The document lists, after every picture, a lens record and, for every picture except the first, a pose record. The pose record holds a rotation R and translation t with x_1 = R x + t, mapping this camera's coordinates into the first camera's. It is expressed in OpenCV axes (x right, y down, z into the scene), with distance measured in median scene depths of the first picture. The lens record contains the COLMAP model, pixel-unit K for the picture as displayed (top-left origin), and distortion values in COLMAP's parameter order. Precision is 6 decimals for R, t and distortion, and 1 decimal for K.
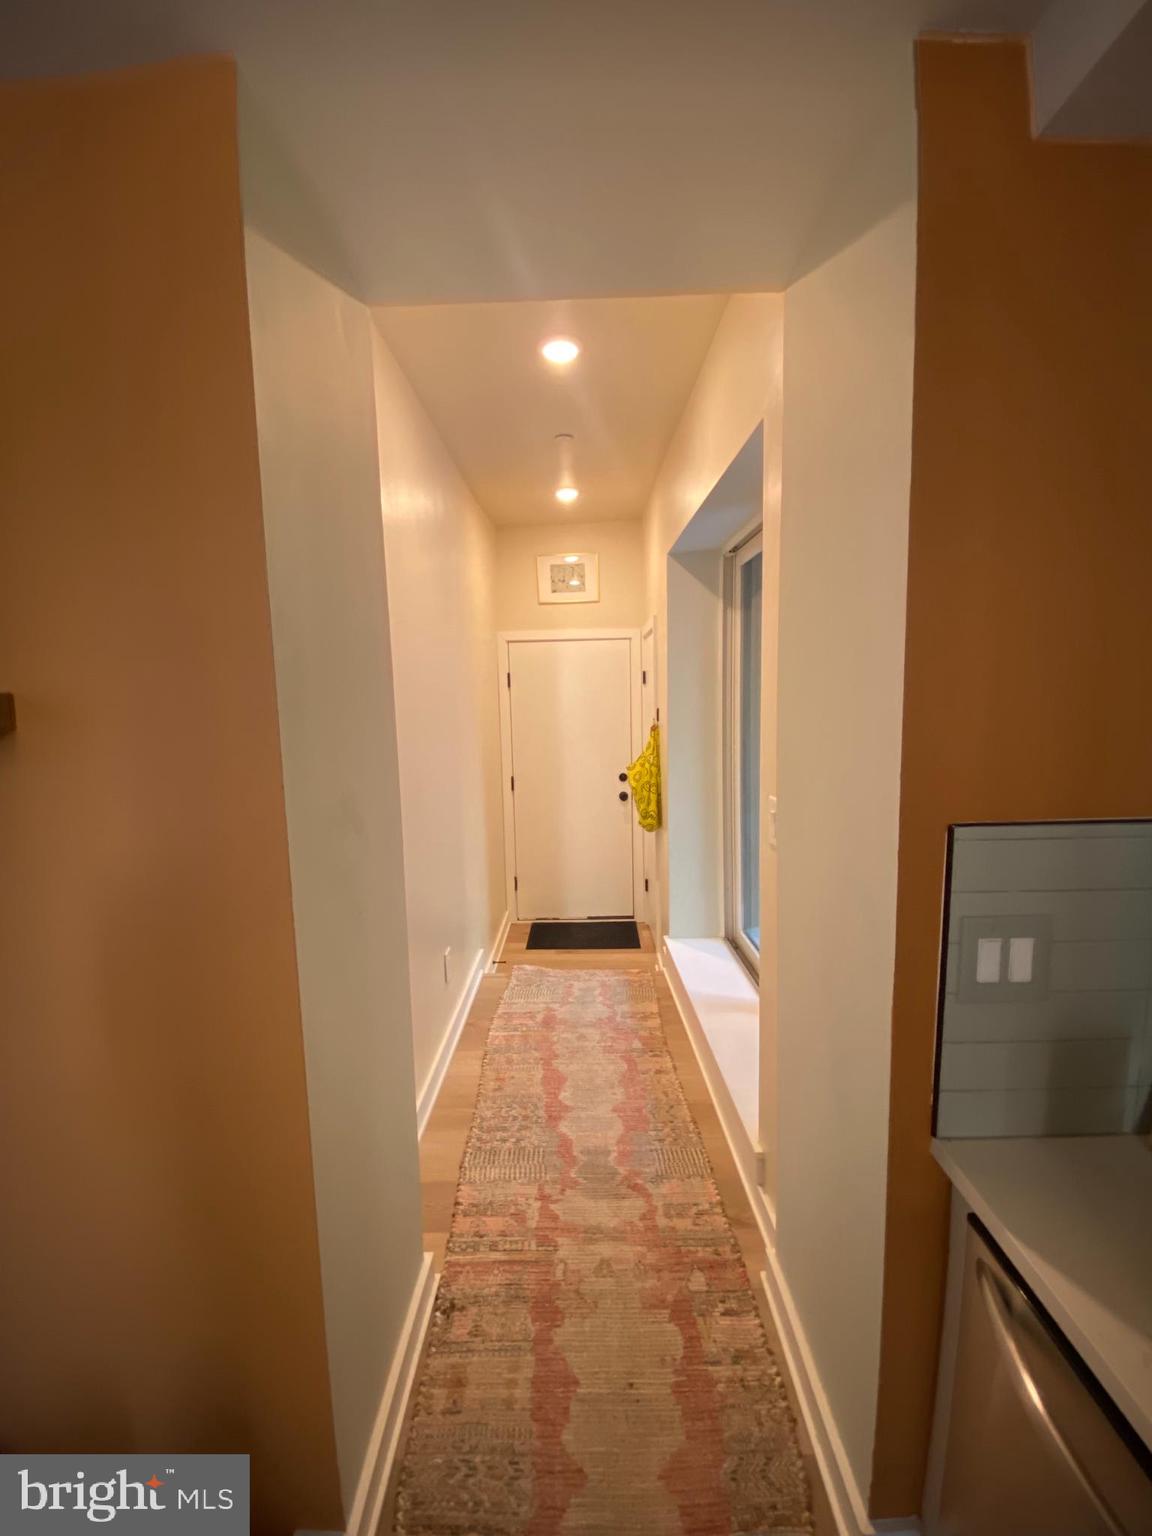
lens RADIAL K [[625.8, 0, 578.5], [0, 625.8, 759.9], [0, 0, 1]] dist [0.017241, -0.019339]
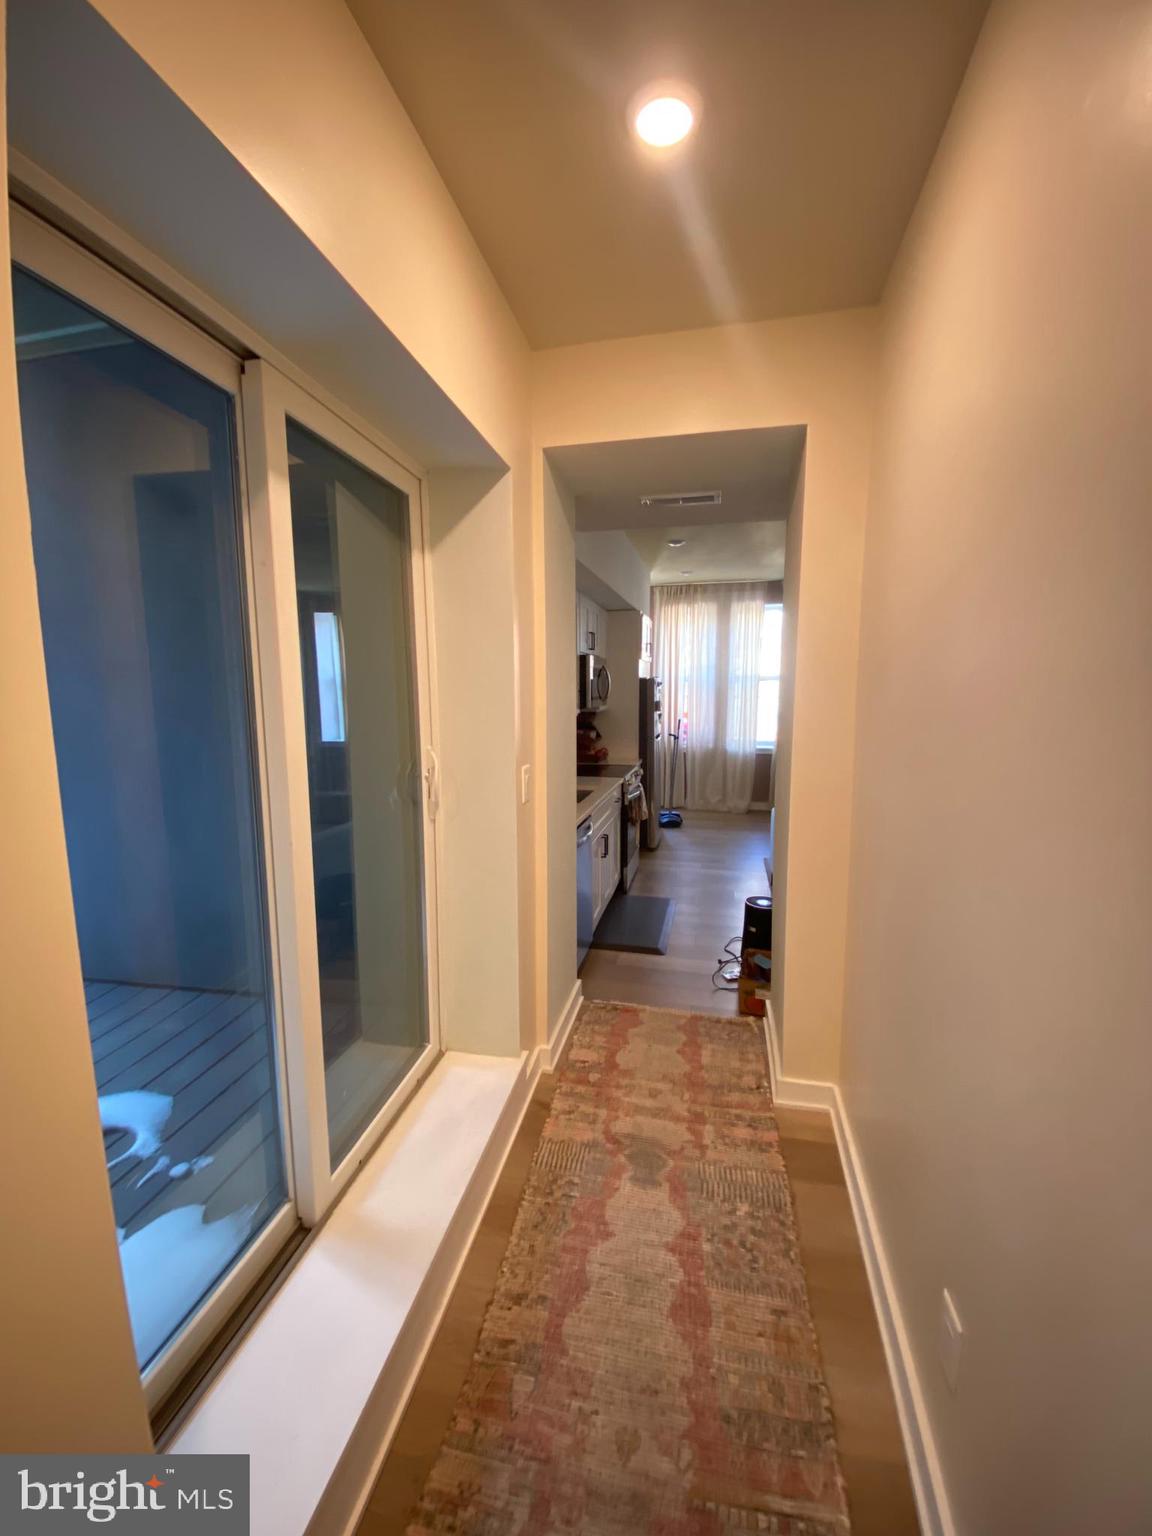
lens RADIAL K [[625.8, 0, 578.5], [0, 625.8, 759.9], [0, 0, 1]] dist [0.017241, -0.019339]
pose [[-0.976788, -0.003289, 0.214181, -0.082097], [0.044824, 0.974607, 0.219390, -0.213564], [-0.209464, 0.223898, -0.951837, 1.970295]]
